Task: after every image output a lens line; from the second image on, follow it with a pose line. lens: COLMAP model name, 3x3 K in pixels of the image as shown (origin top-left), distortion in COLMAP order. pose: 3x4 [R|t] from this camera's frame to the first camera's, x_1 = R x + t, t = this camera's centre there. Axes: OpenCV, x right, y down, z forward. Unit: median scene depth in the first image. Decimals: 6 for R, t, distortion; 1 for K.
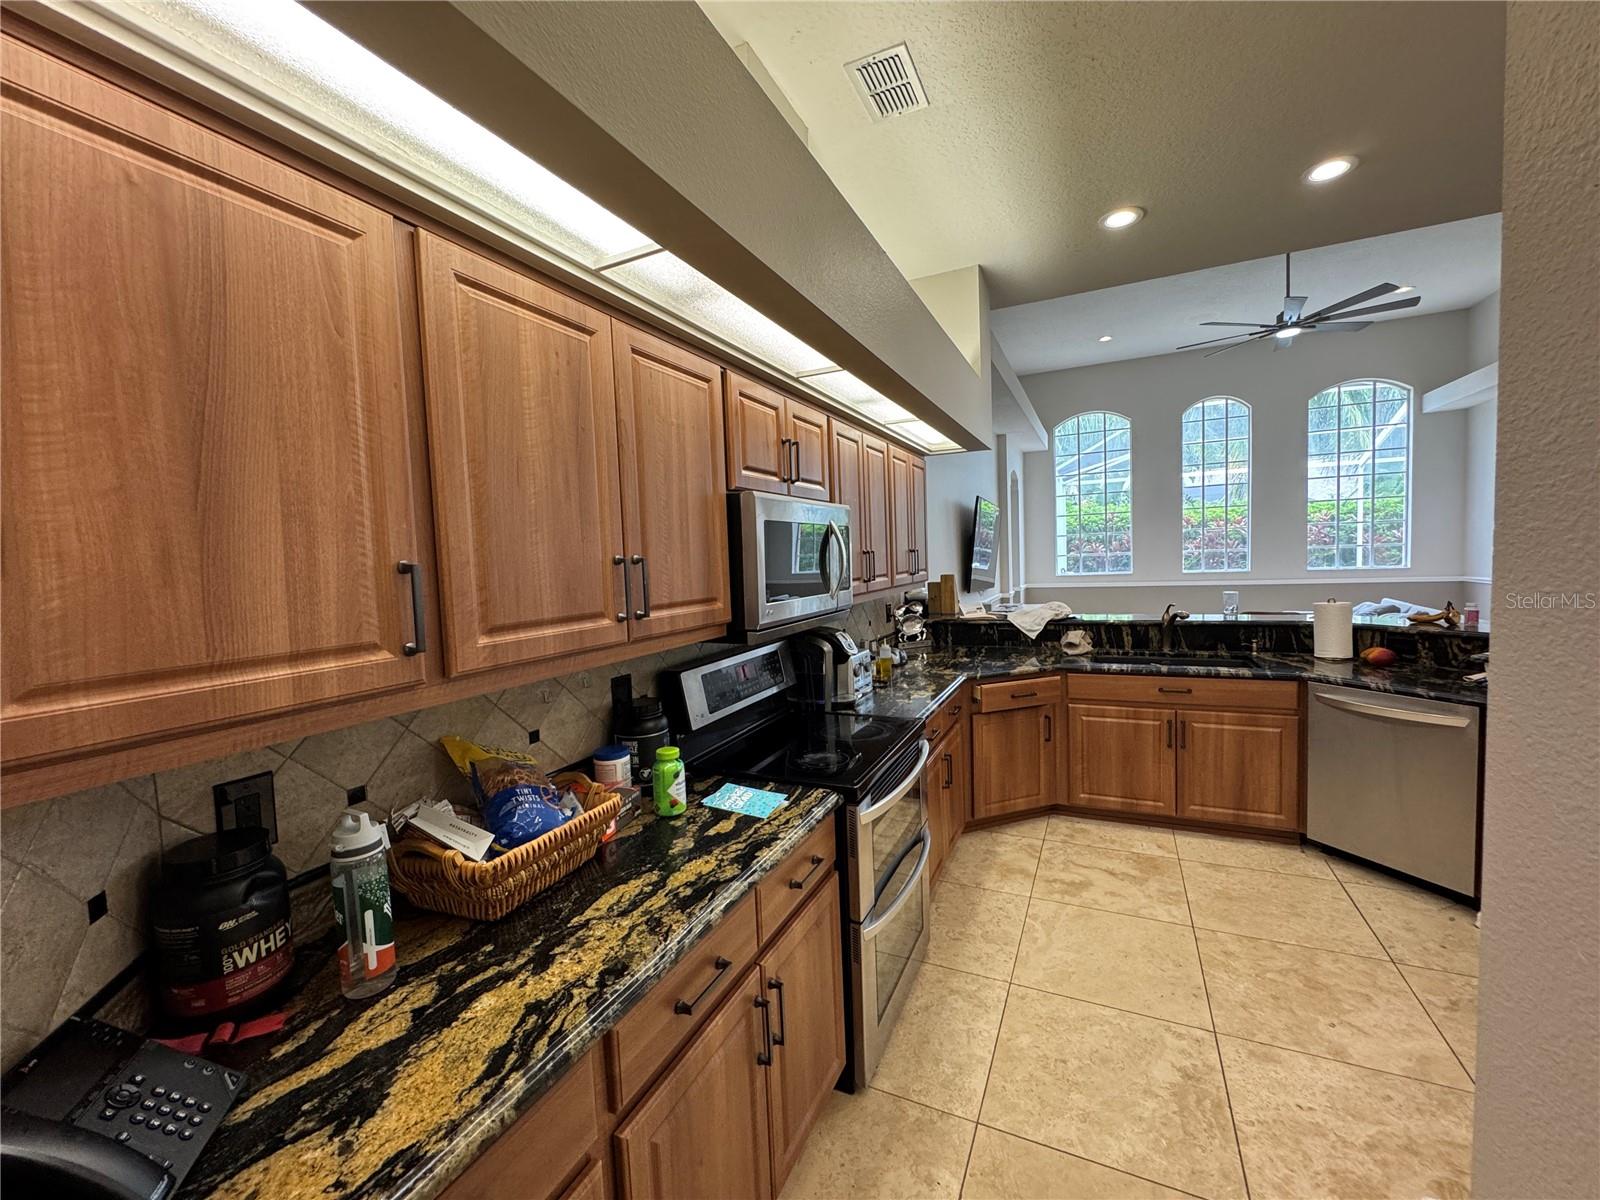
lens RADIAL K [[641.4, 0, 800.0], [0, 641.4, 600.0], [0, 0, 1]] dist [-0.004507, -0.000343]
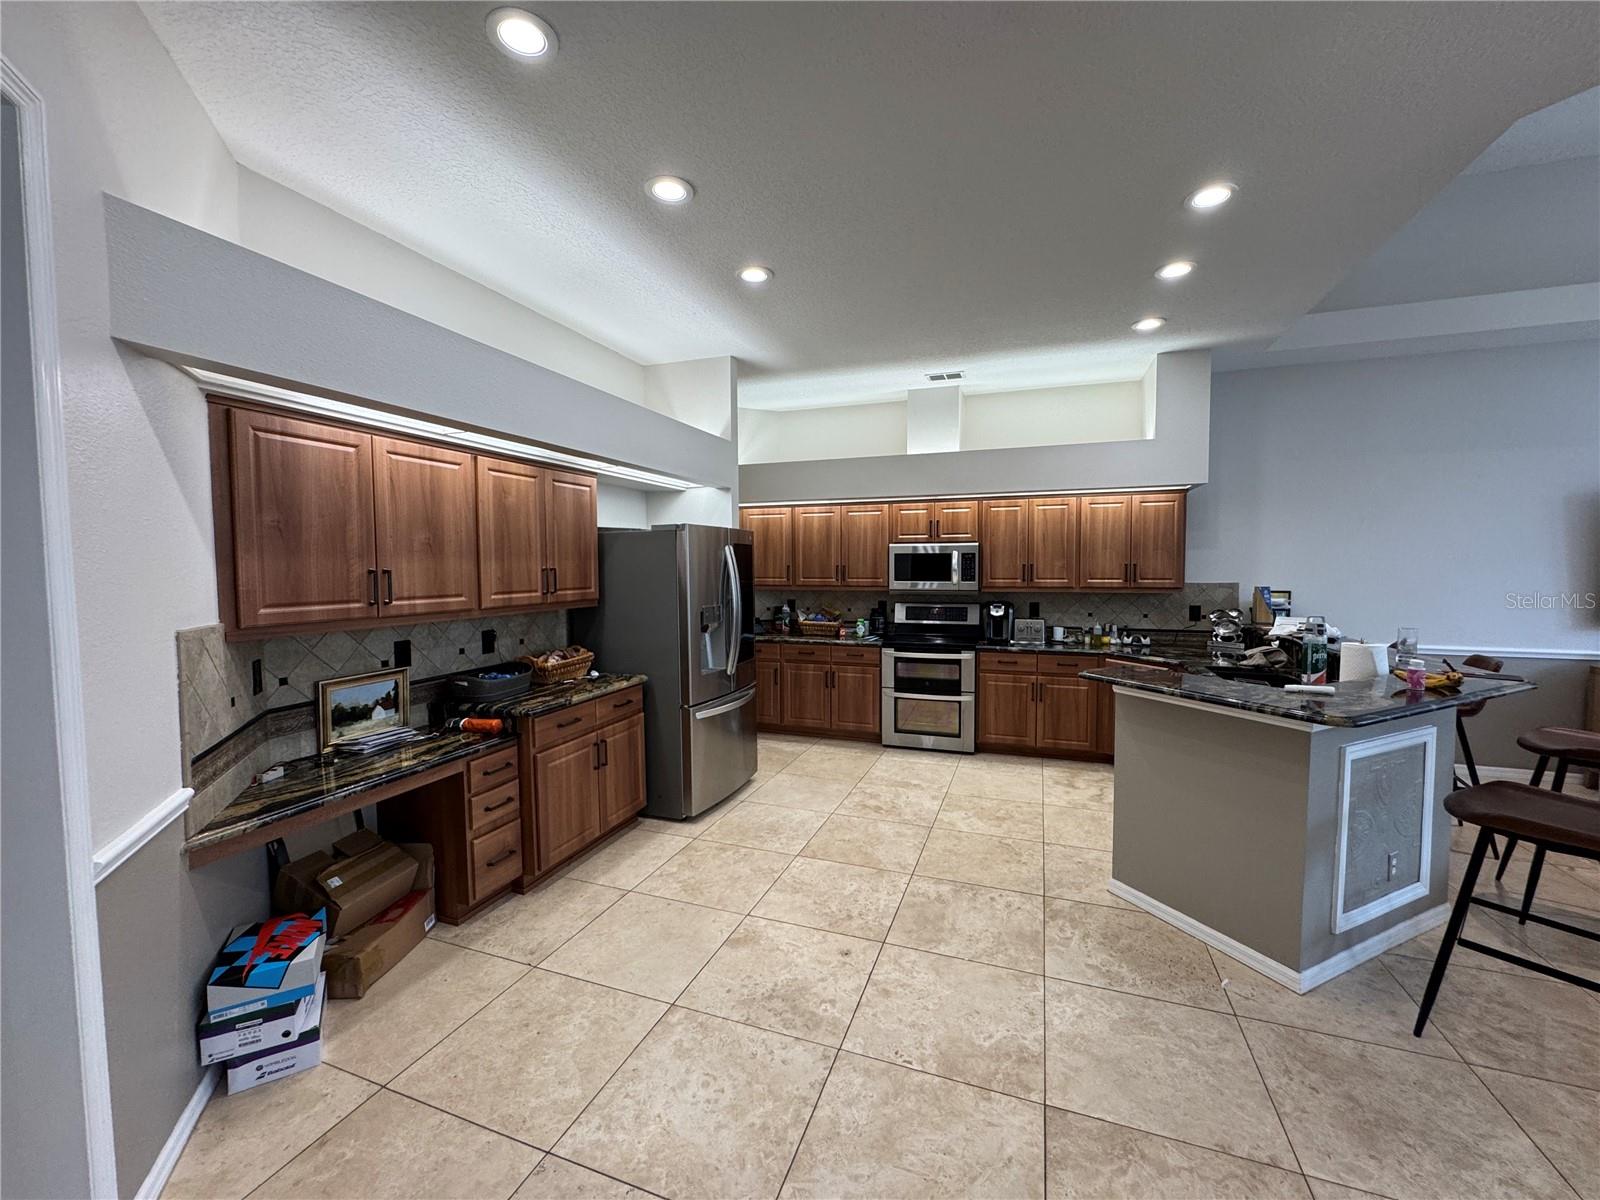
lens RADIAL K [[641.4, 0, 800.0], [0, 641.4, 600.0], [0, 0, 1]] dist [-0.004507, -0.000343]
pose [[0.094242, 0.094821, -0.991023, 1.656655], [-0.066862, 0.993809, 0.088729, -0.082223], [0.993302, 0.057899, 0.099999, 0.154237]]
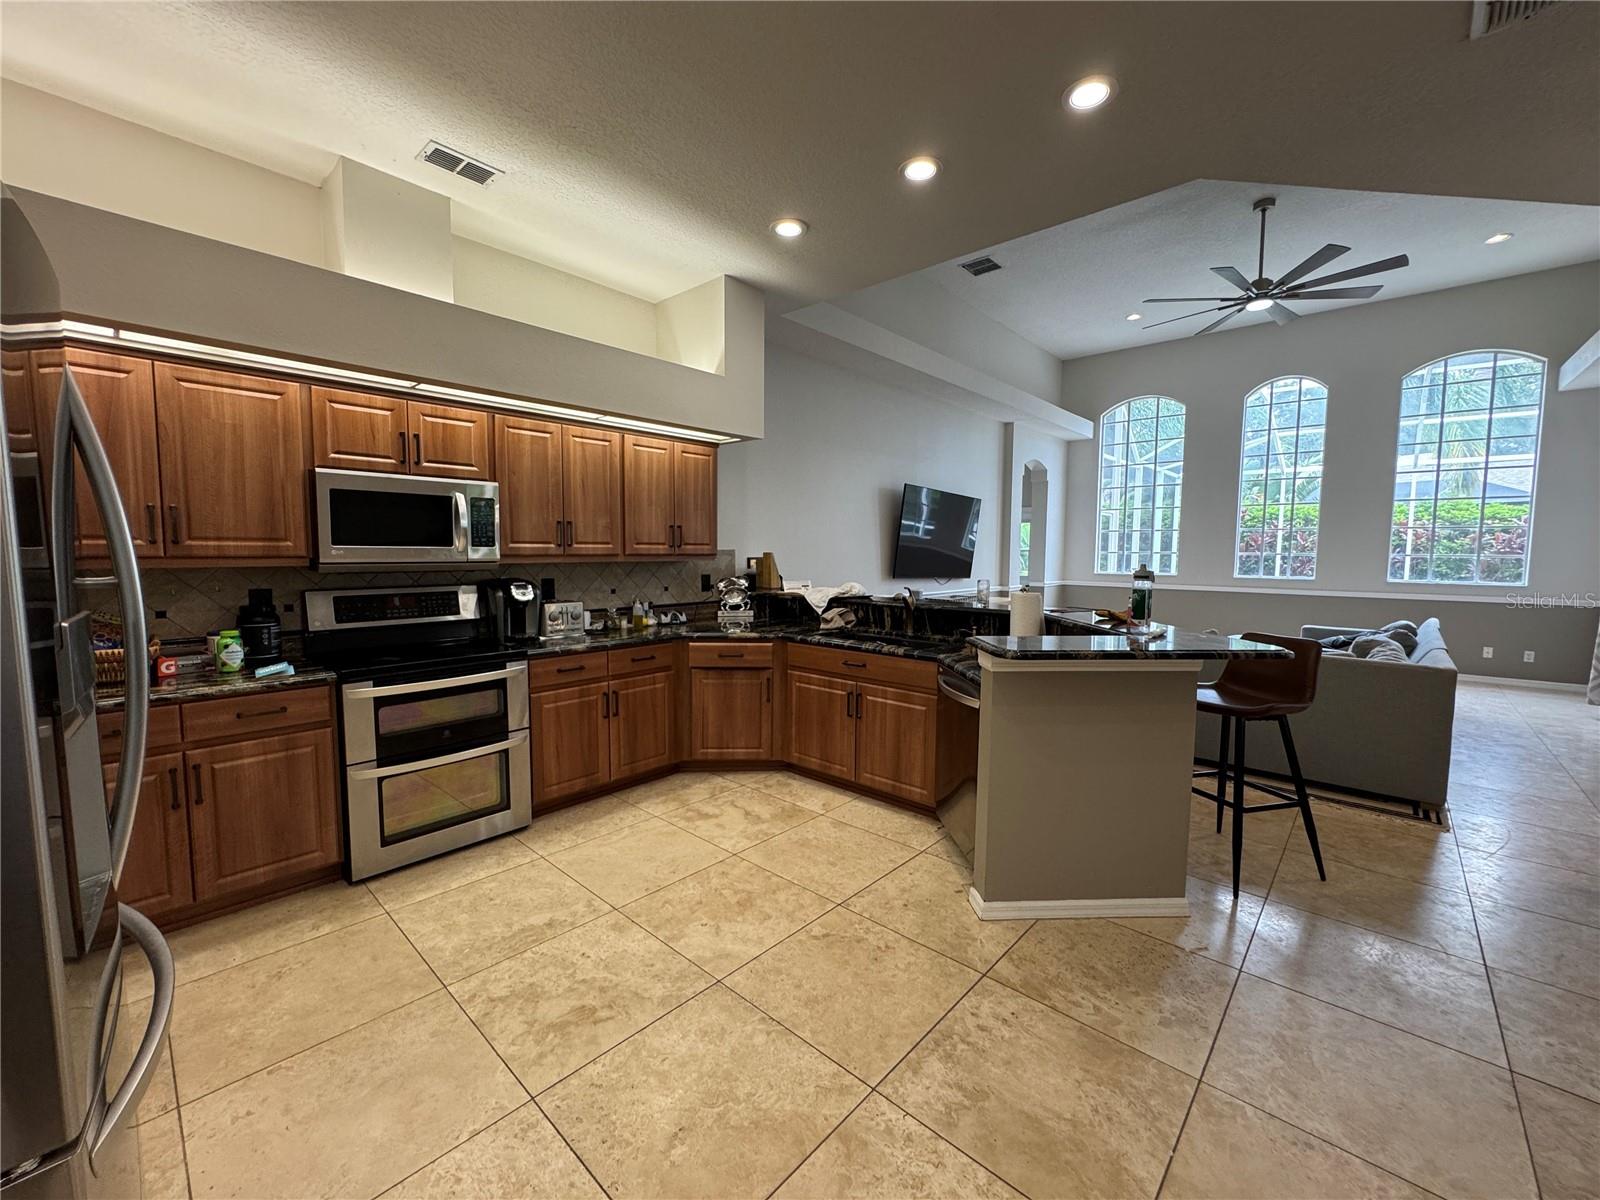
lens RADIAL K [[641.4, 0, 800.0], [0, 641.4, 600.0], [0, 0, 1]] dist [-0.004507, -0.000343]
pose [[0.956686, 0.069830, -0.282622, 0.800625], [-0.065103, 0.997537, 0.026095, 0.012592], [0.283749, -0.006565, 0.958876, -0.055046]]
